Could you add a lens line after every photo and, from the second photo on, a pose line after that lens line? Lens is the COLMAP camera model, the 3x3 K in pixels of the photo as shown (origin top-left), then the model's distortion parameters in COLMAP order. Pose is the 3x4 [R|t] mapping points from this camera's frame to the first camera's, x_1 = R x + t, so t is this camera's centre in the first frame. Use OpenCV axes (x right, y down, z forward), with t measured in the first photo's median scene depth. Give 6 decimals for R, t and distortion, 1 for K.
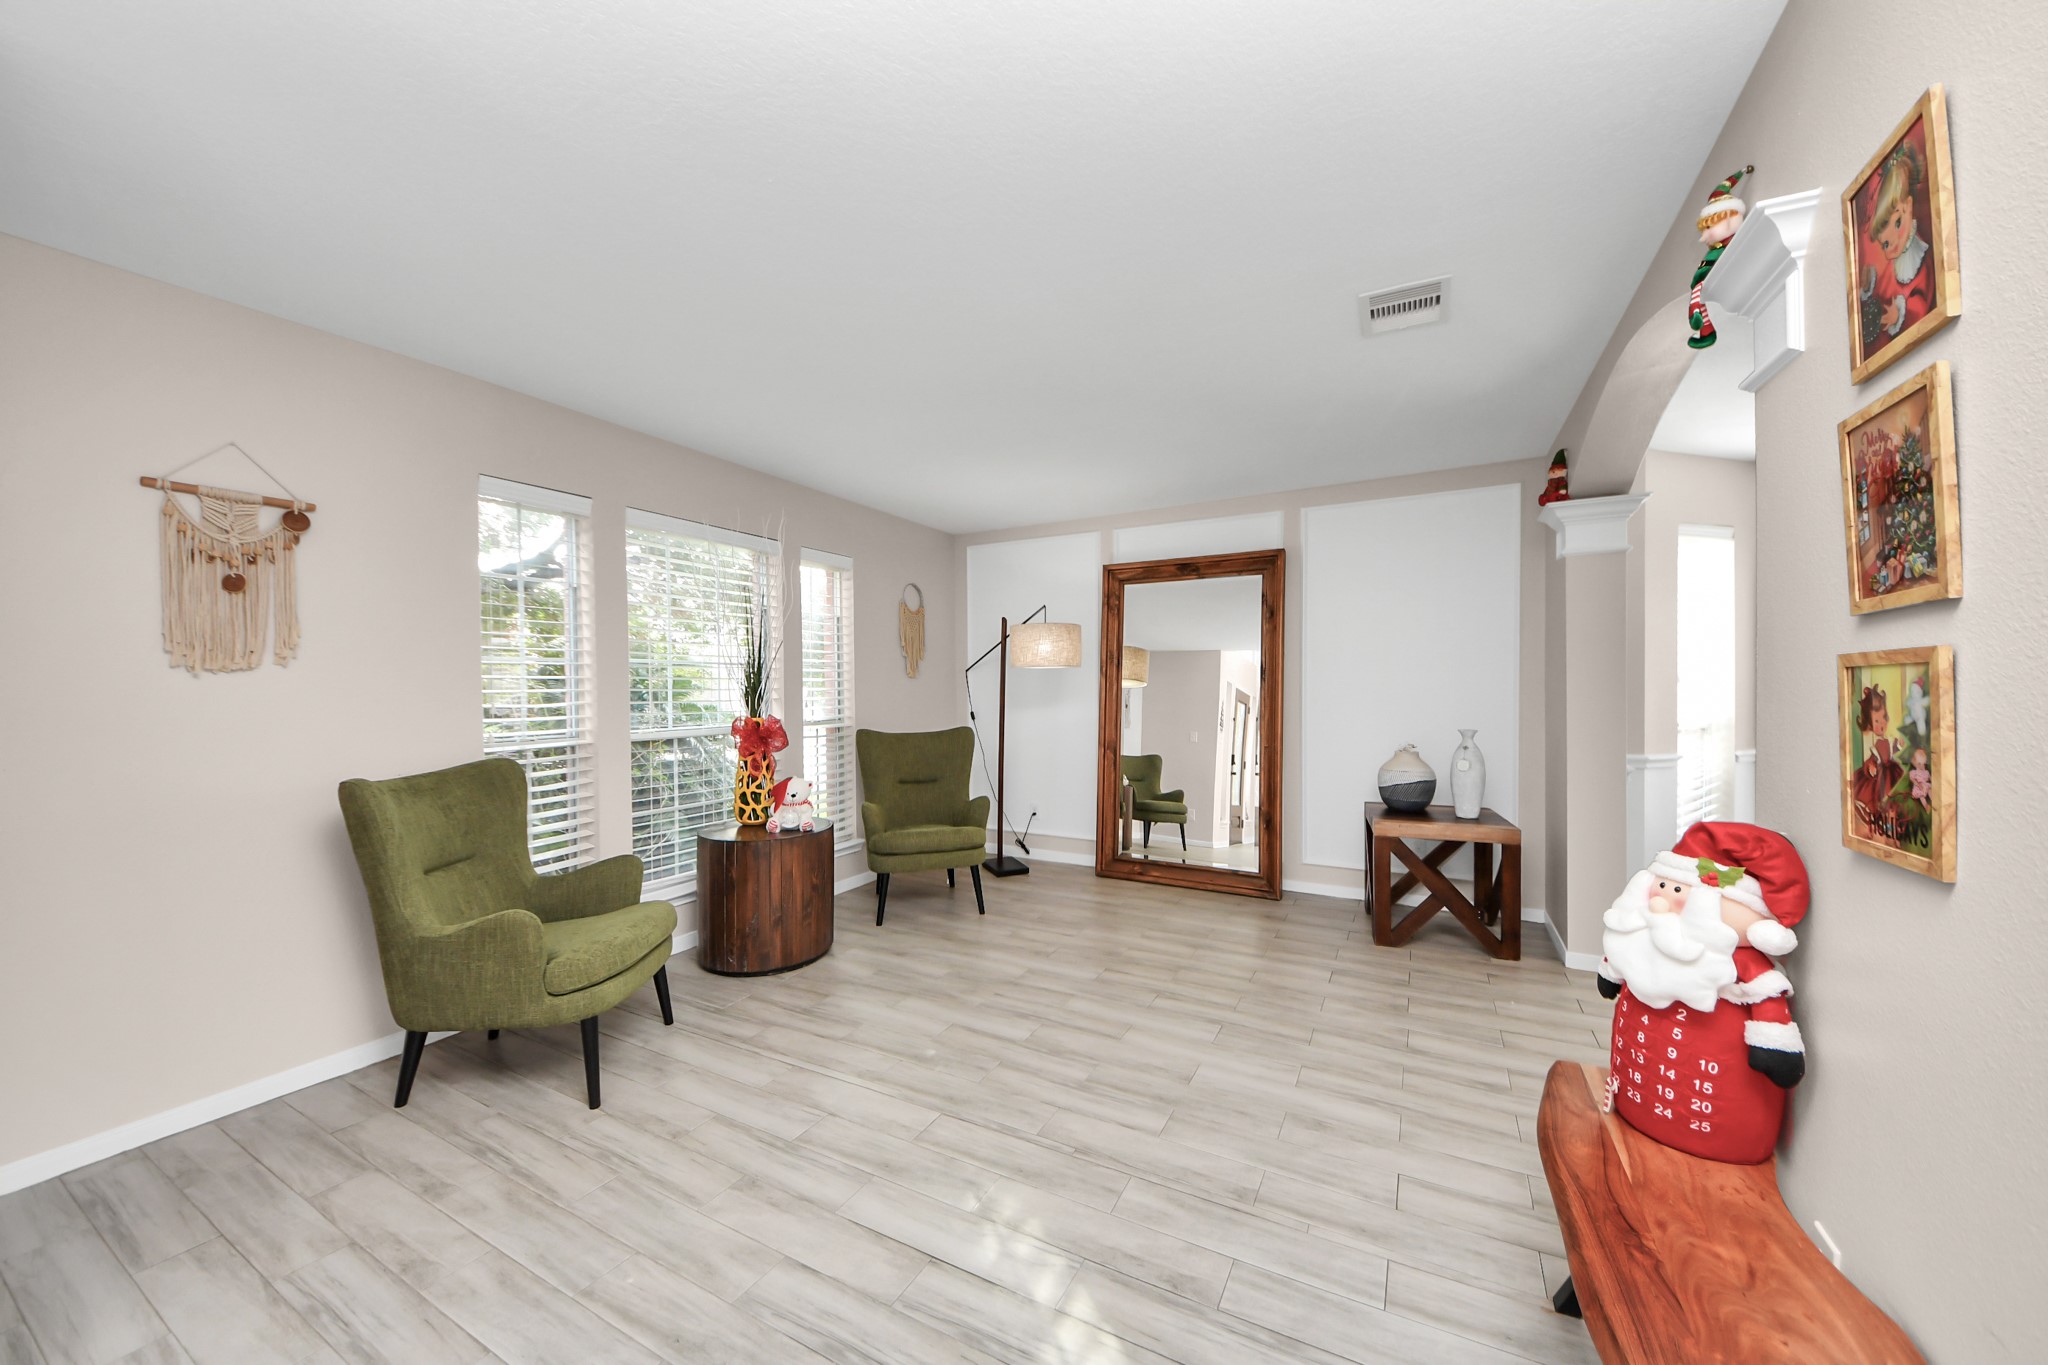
lens RADIAL K [[721.1, 0, 1026.4], [0, 721.1, 697.1], [0, 0, 1]] dist [0.000522, 0.000144]
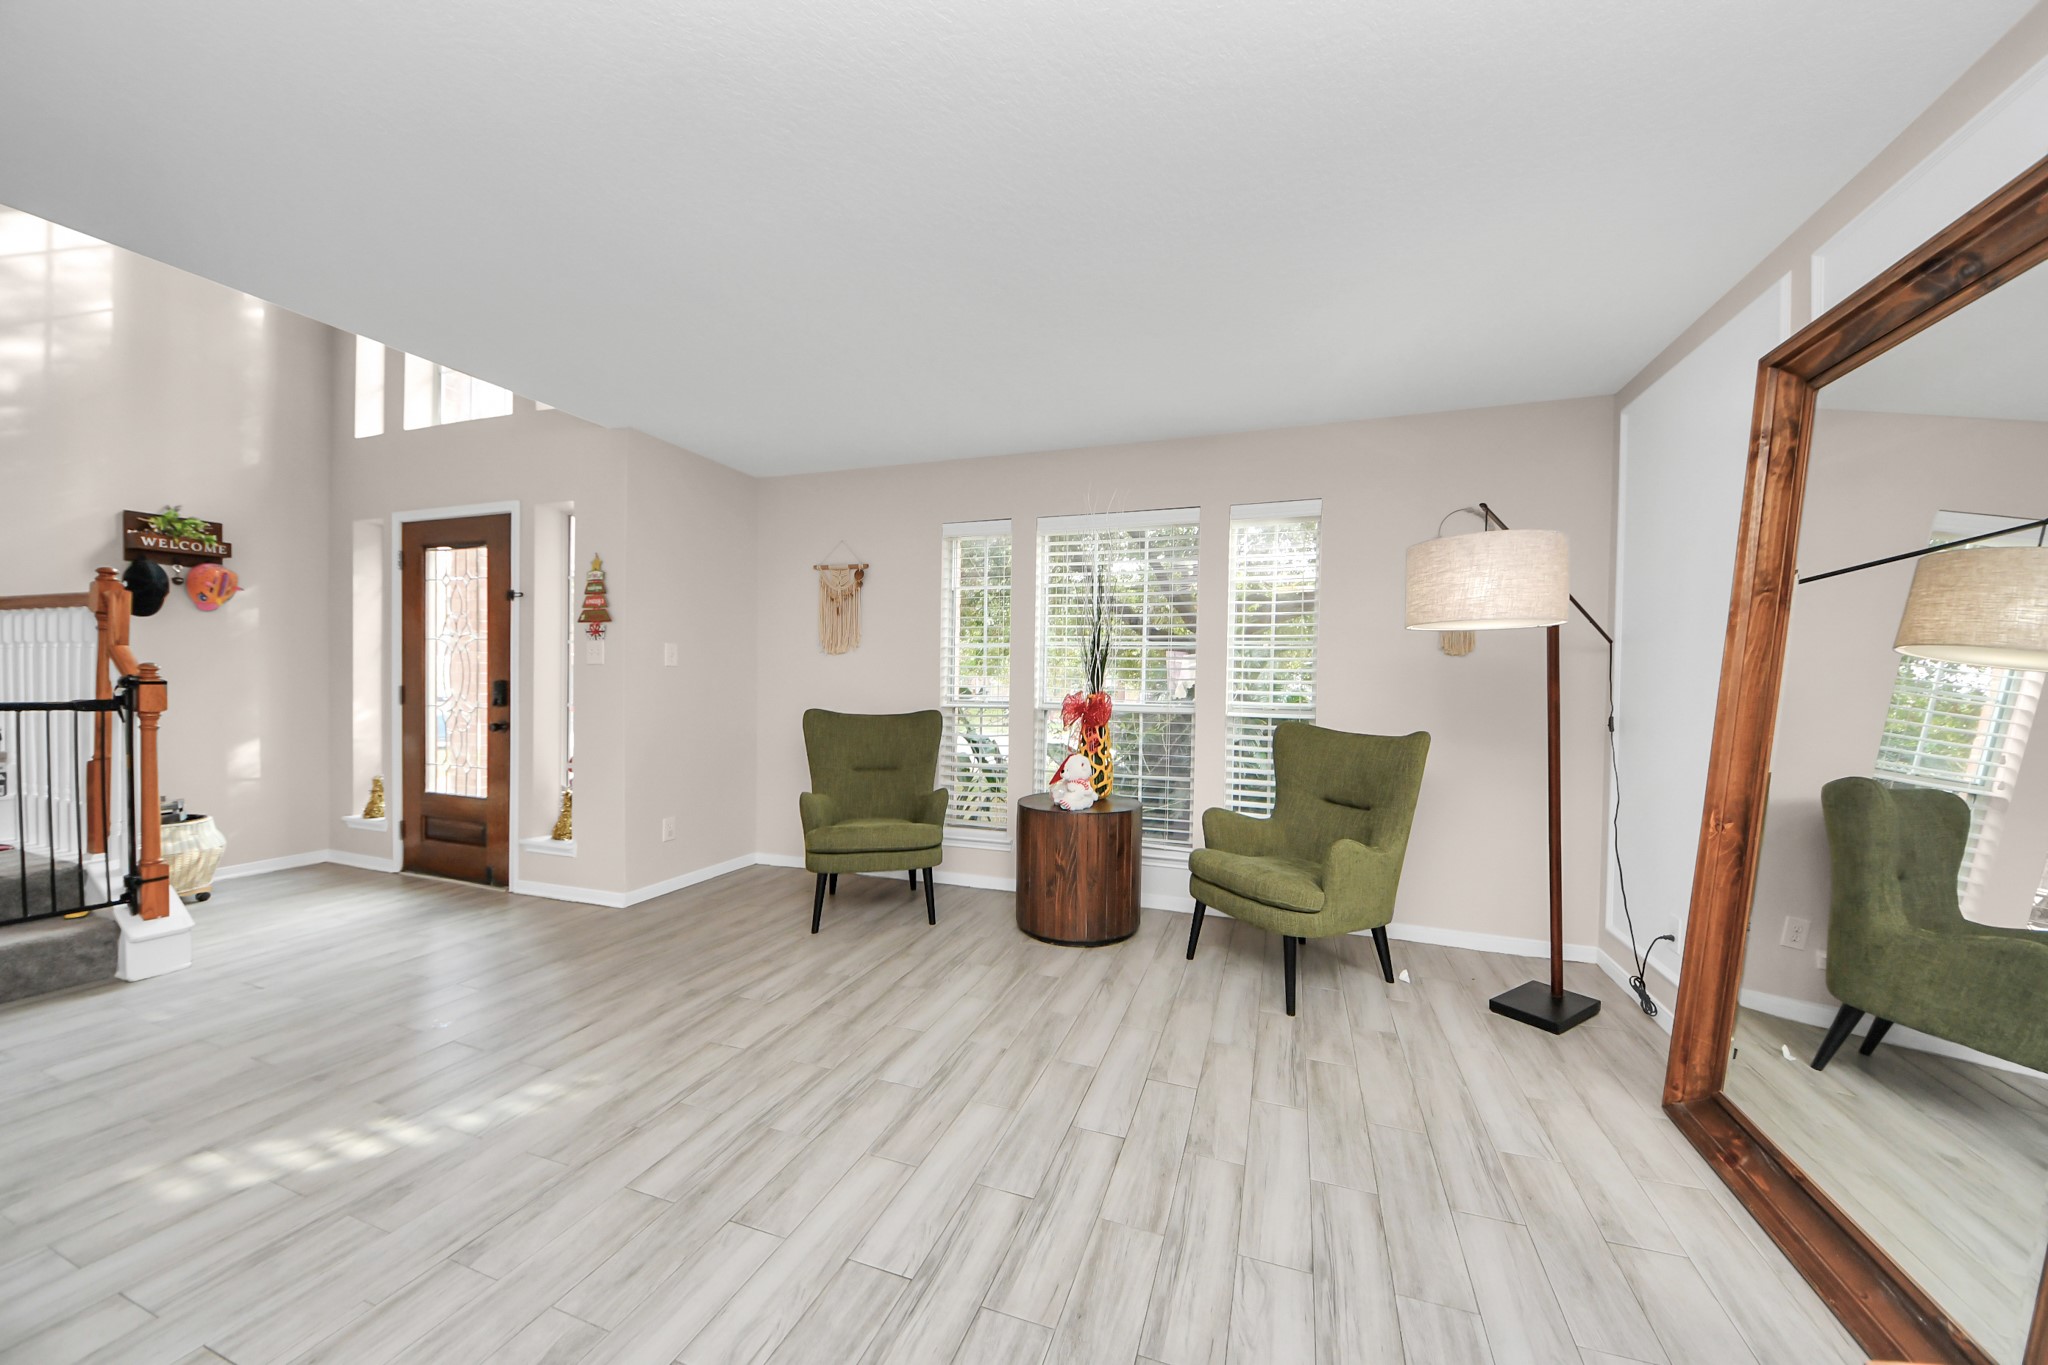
lens RADIAL K [[723.5, 0, 1039.7], [0, 723.5, 676.0], [0, 0, 1]] dist [0.041726, -0.021028]
pose [[0.169030, 0.016936, -0.985465, 0.675763], [-0.029904, 0.999480, 0.012048, -0.009123], [0.985157, 0.027433, 0.169448, 0.803874]]
